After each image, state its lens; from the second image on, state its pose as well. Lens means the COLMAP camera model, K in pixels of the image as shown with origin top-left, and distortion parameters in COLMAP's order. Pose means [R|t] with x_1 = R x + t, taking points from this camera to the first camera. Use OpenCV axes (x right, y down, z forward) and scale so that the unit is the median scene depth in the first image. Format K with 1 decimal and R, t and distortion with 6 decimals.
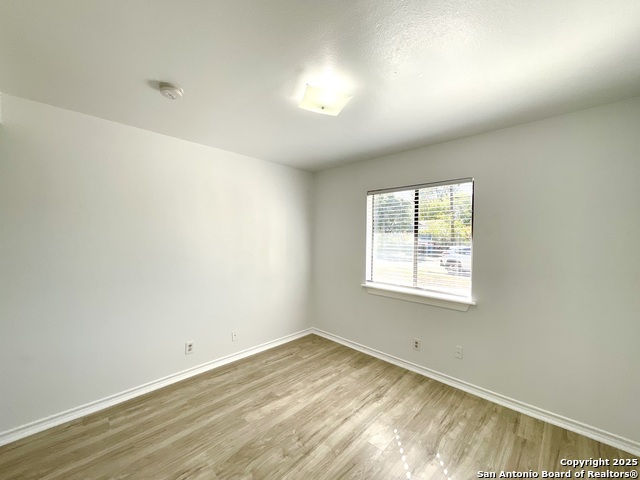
lens RADIAL K [[257.6, 0, 319.9], [0, 257.6, 242.1], [0, 0, 1]] dist [-0.003047, 0.000631]
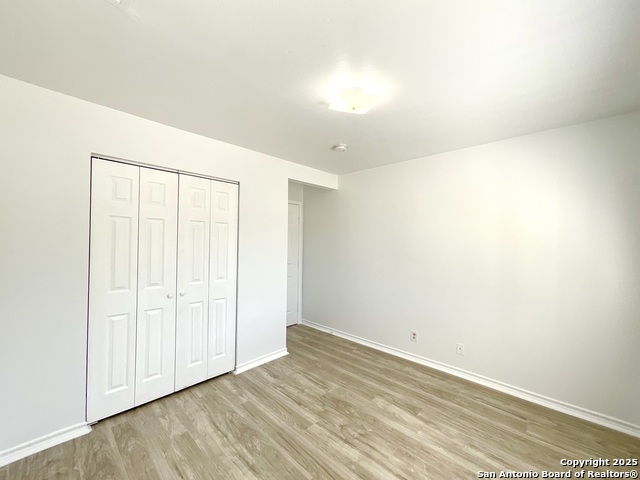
lens RADIAL K [[257.6, 0, 319.9], [0, 257.6, 242.1], [0, 0, 1]] dist [-0.003047, 0.000631]
pose [[0.003083, -0.010481, -0.999940, 0.790666], [-0.030250, 0.999486, -0.010569, 0.015694], [0.999538, 0.030281, 0.002764, 0.676320]]
